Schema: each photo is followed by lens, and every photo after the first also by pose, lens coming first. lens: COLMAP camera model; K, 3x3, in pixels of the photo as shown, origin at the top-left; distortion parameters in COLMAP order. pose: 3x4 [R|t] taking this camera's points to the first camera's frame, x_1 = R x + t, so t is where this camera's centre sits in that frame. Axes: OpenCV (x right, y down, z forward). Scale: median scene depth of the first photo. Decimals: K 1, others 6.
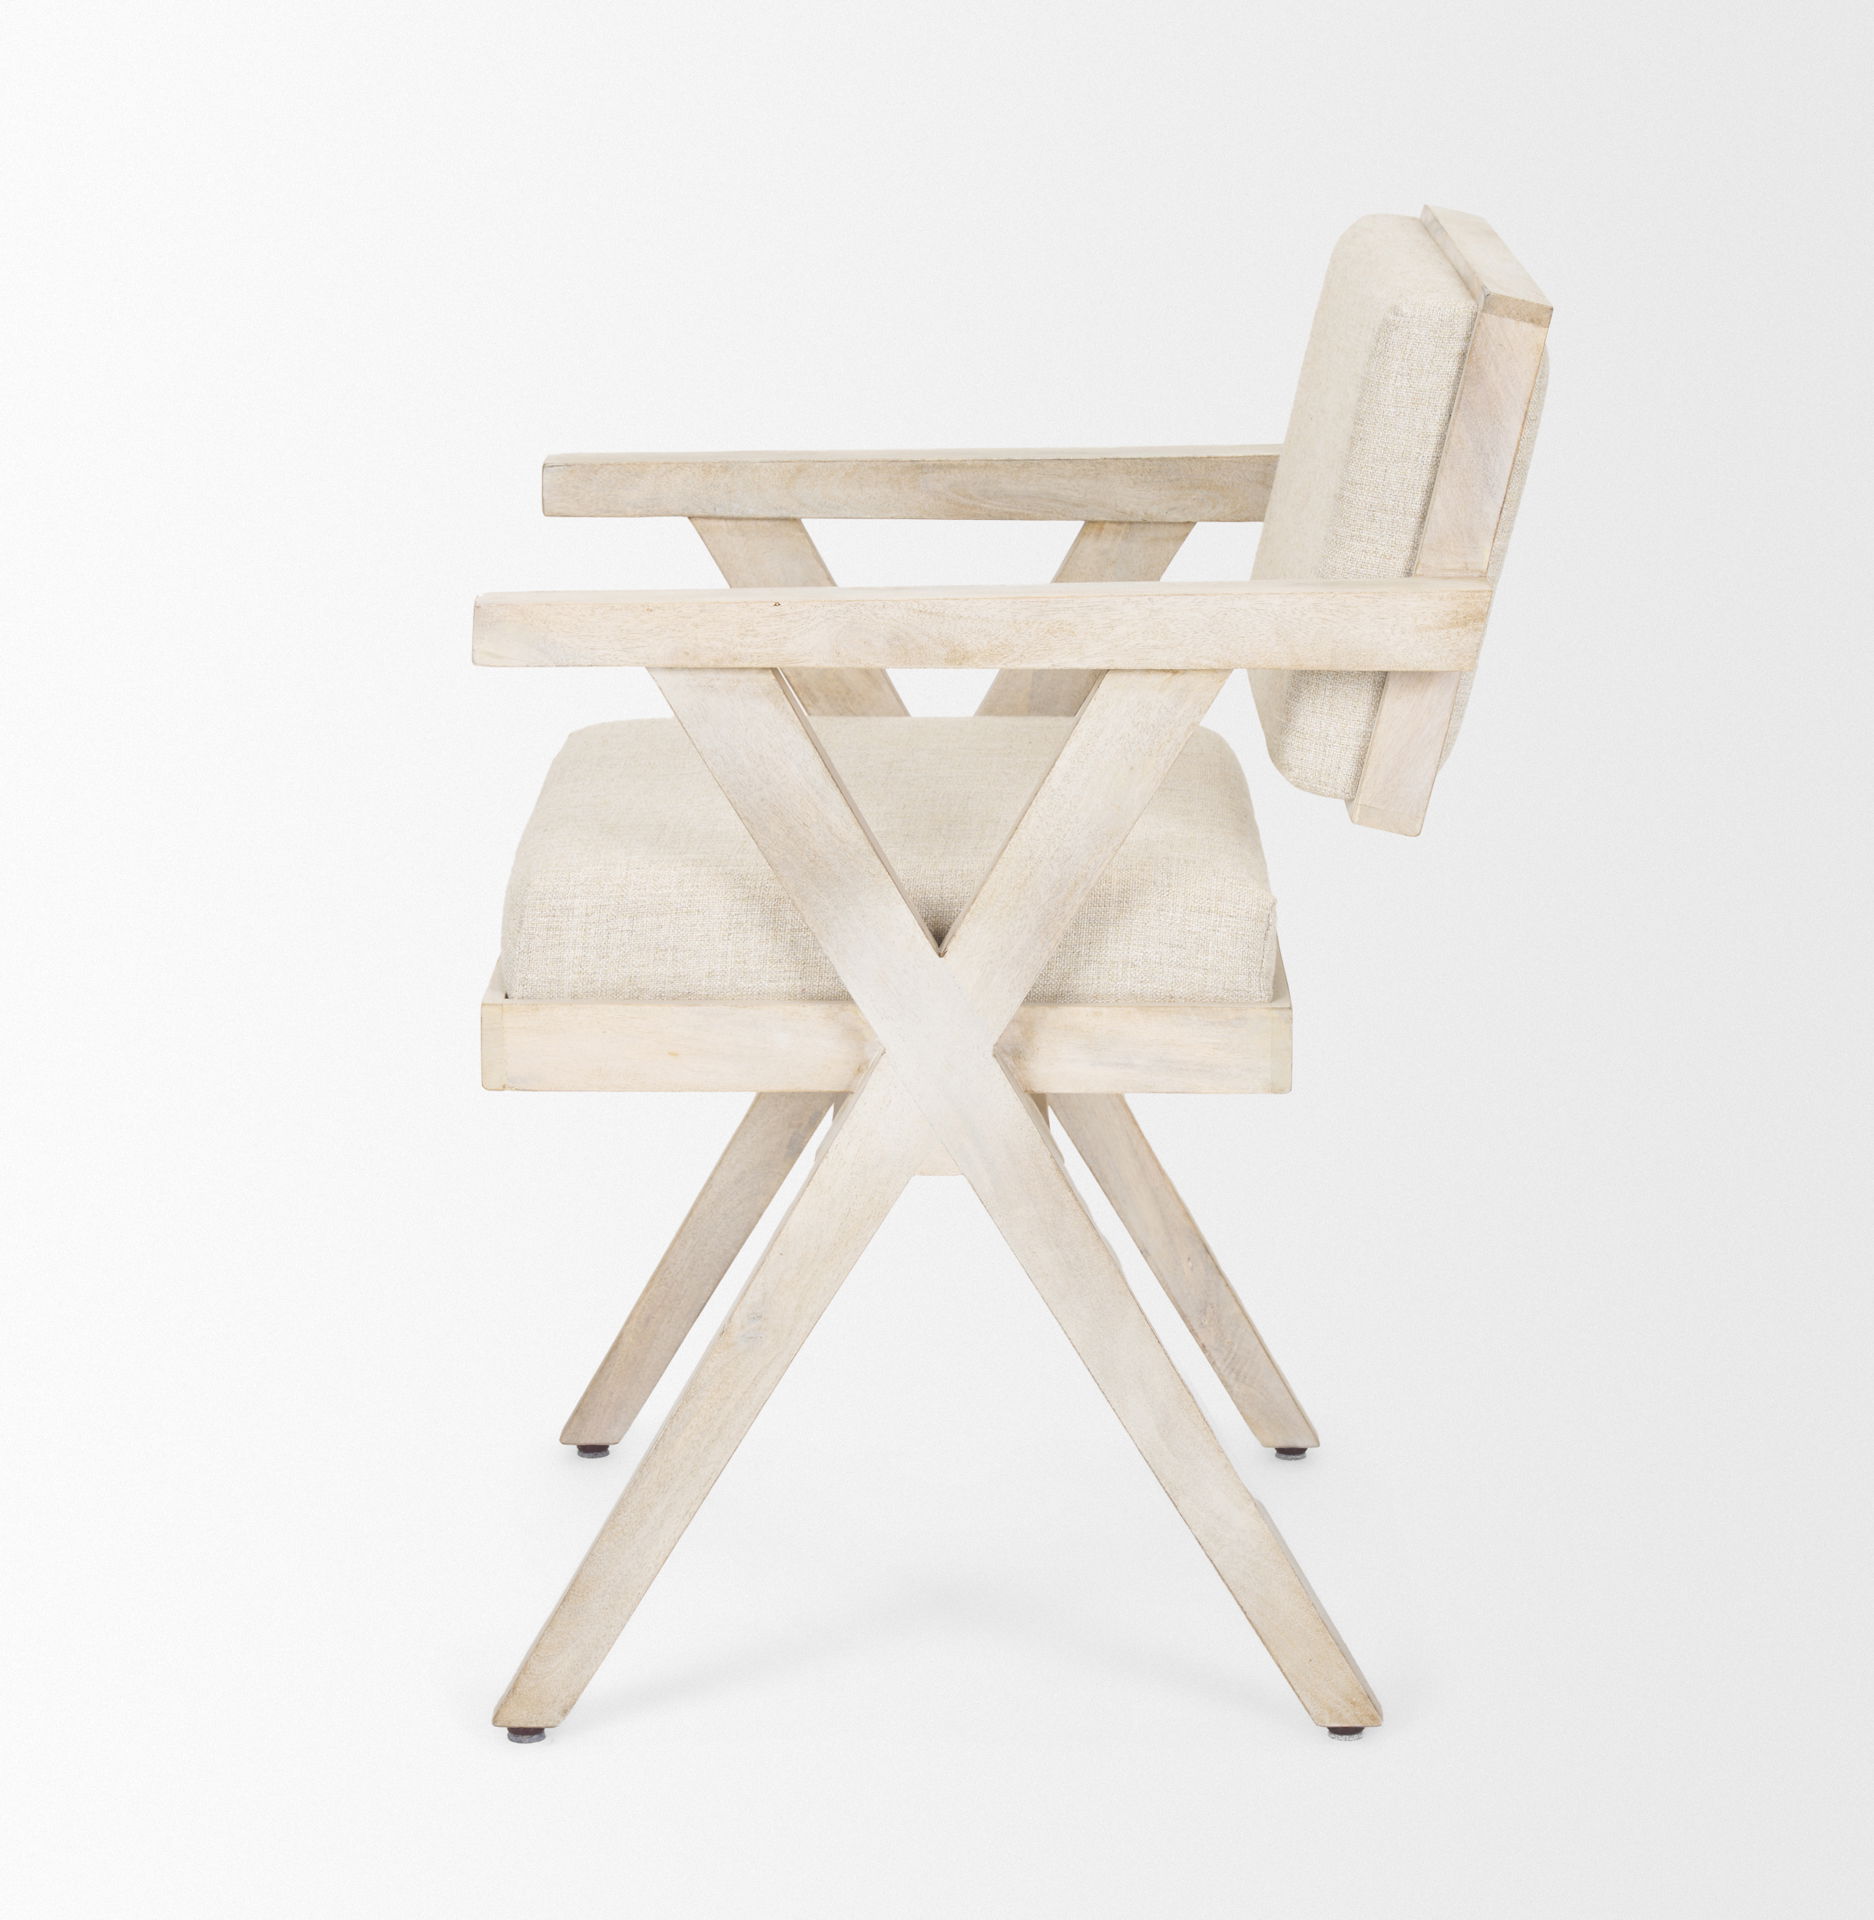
lens RADIAL K [[6122.4, 0, 937.0], [0, 6122.4, 960.0], [0, 0, 1]] dist [-0.056869, 0.492996]
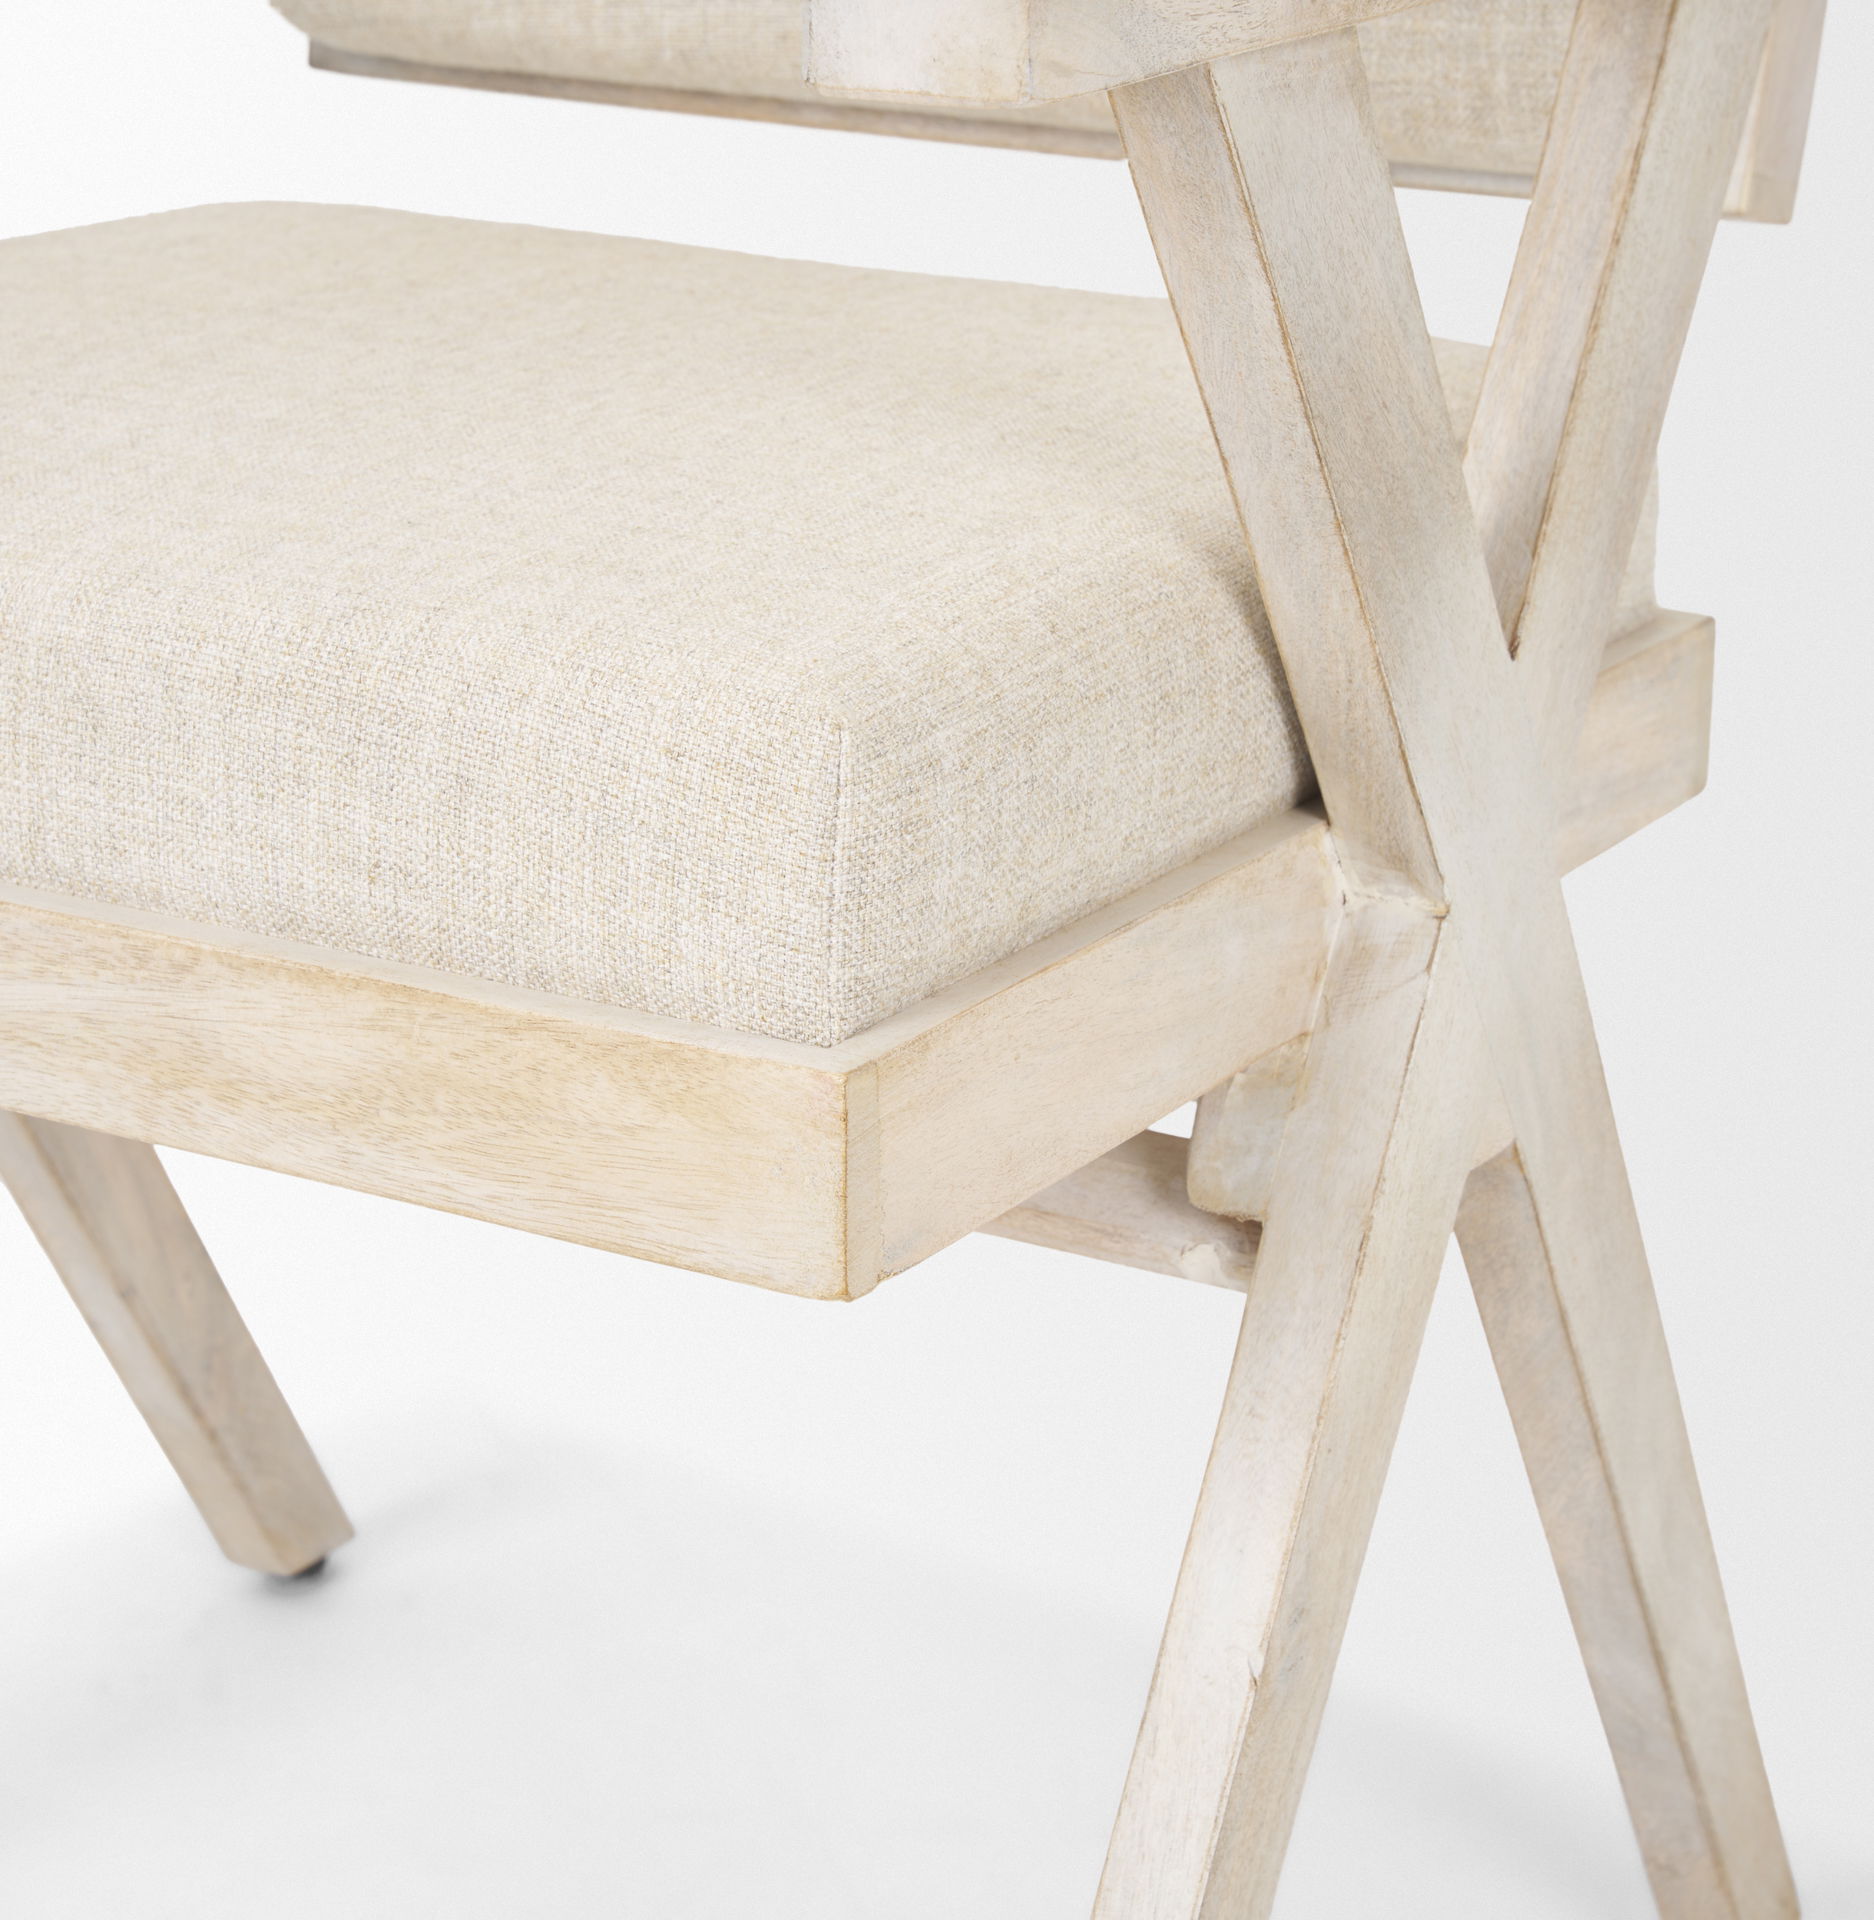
lens RADIAL K [[5315.5, 0, 830.5], [0, 5315.5, 954.2], [0, 0, 1]] dist [-0.086955, 0.500013]
pose [[0.521496, -0.262160, 0.811982, -0.289917], [0.185460, 0.963705, 0.192034, -0.053193], [-0.832854, 0.050445, 0.551188, 0.733522]]
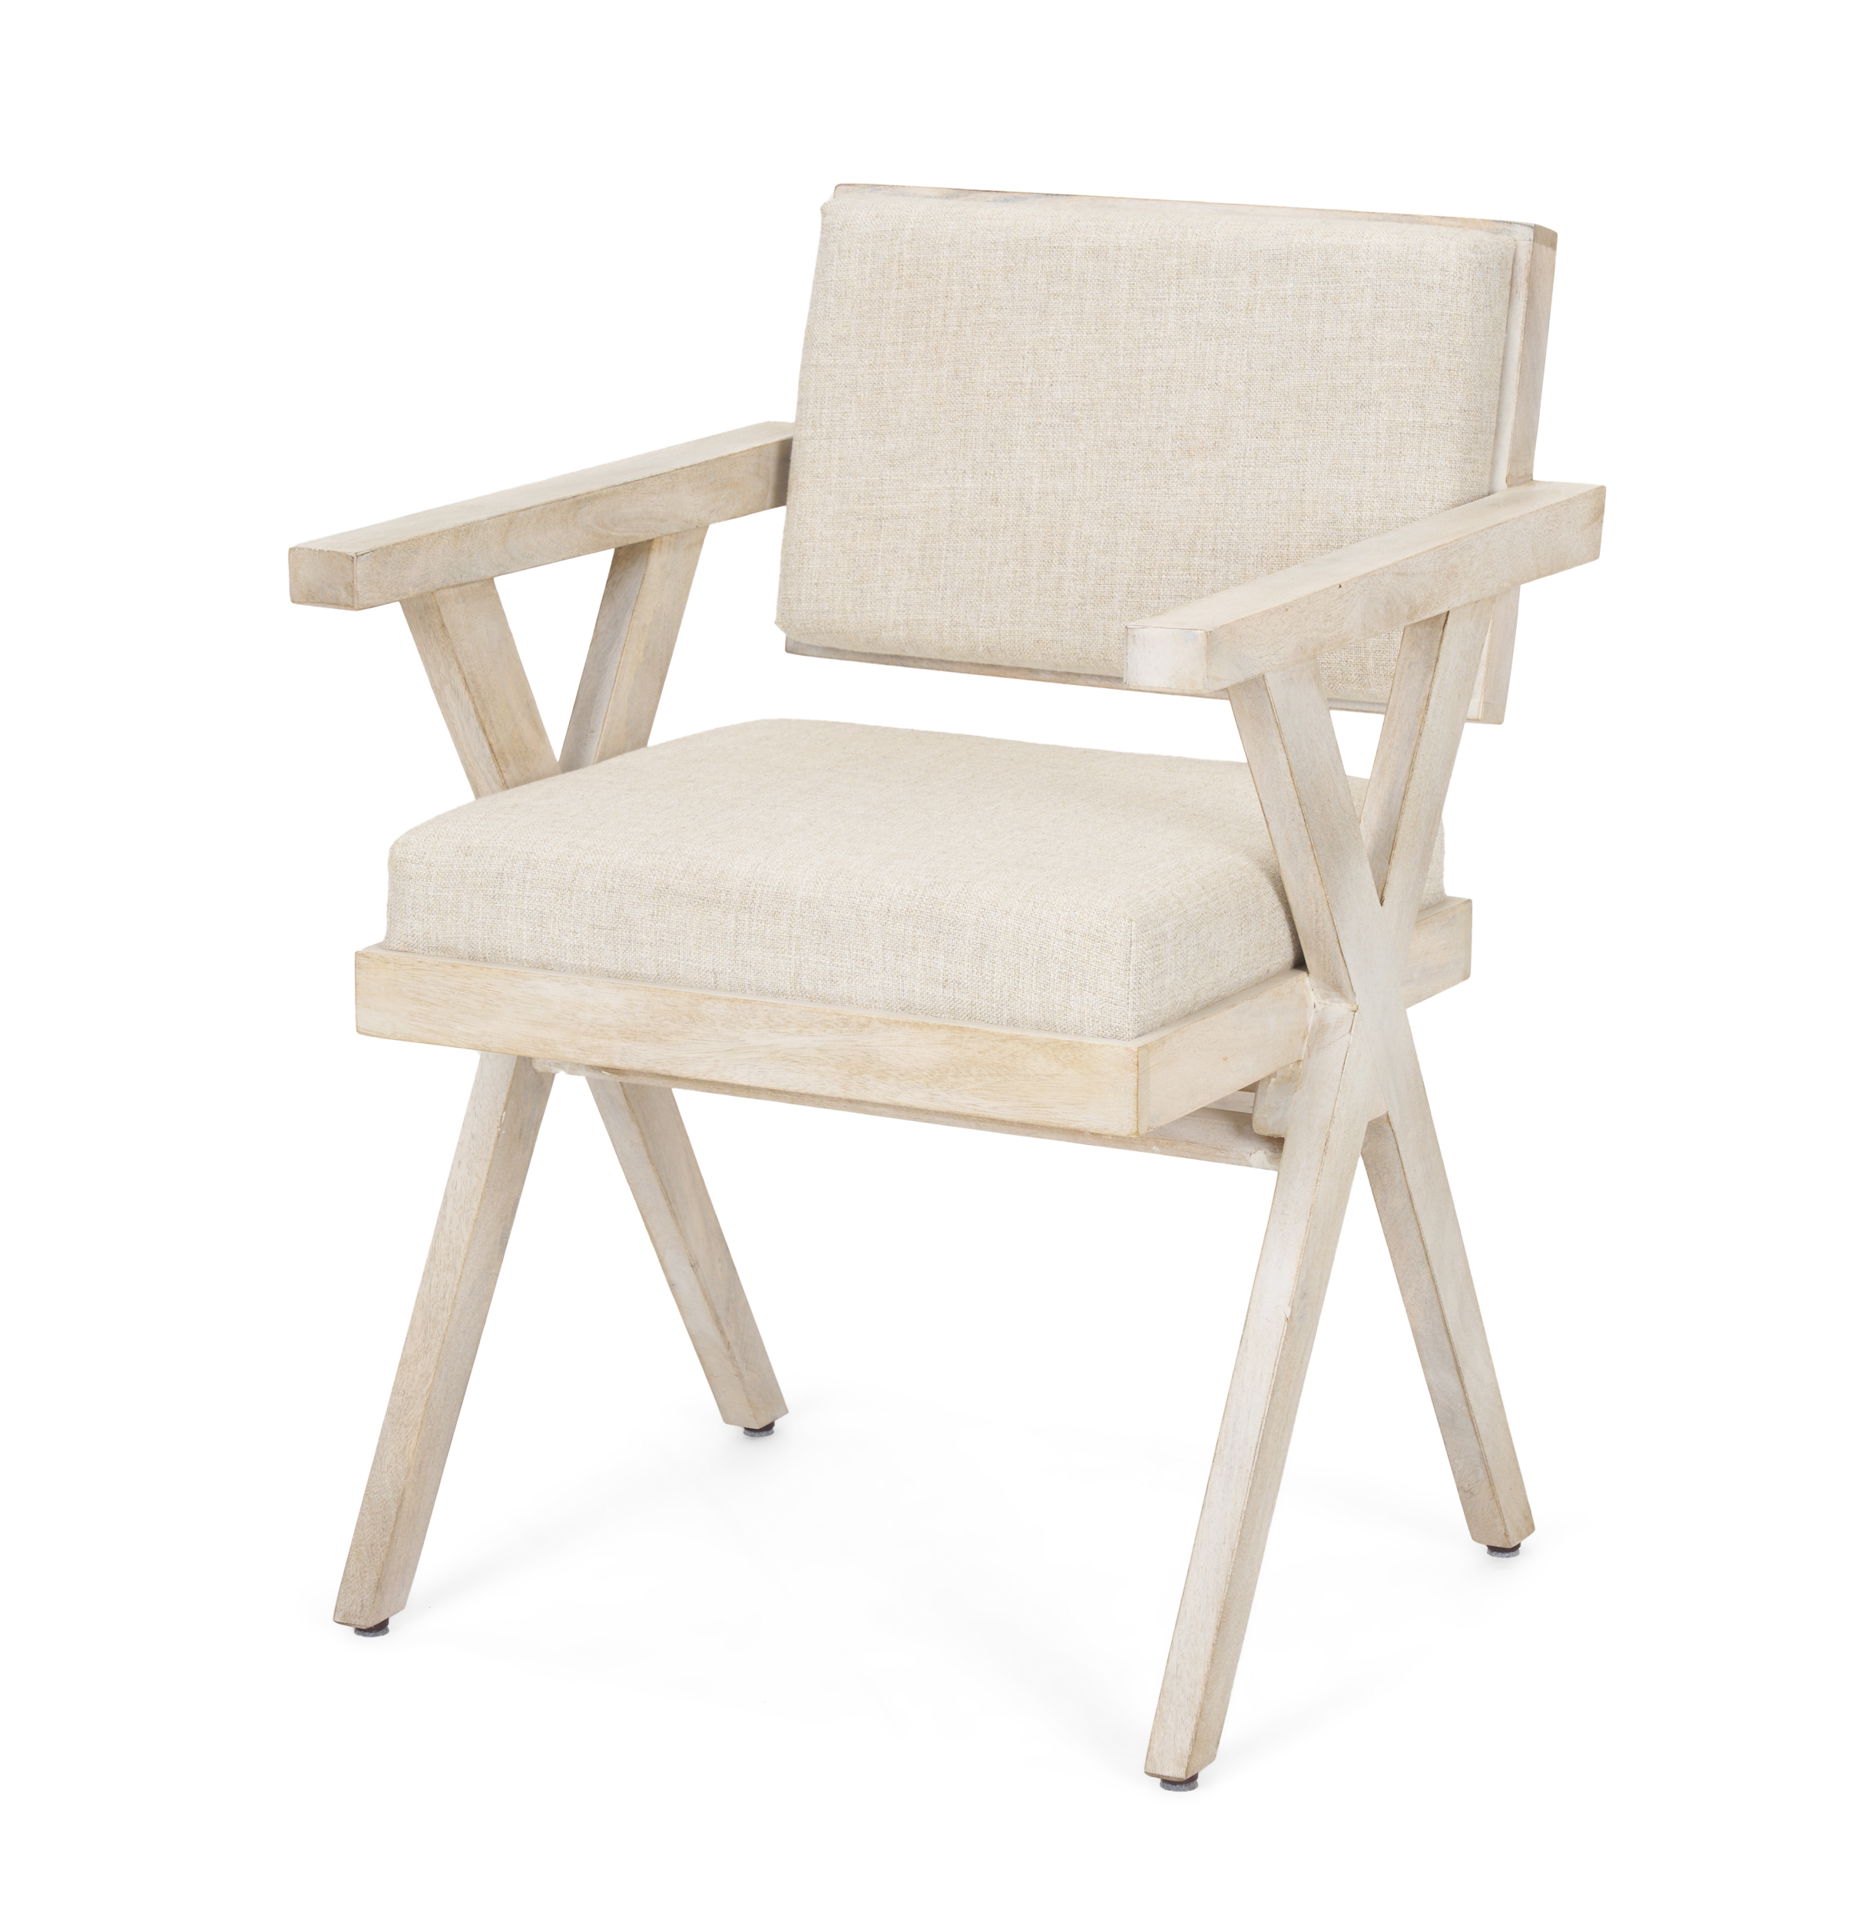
lens RADIAL K [[6122.4, 0, 937.0], [0, 6122.4, 960.0], [0, 0, 1]] dist [-0.056869, 0.492996]
pose [[0.472737, -0.192786, 0.859856, -0.815330], [0.191967, 0.974870, 0.113032, -0.108209], [-0.860040, 0.111630, 0.497866, 0.481371]]
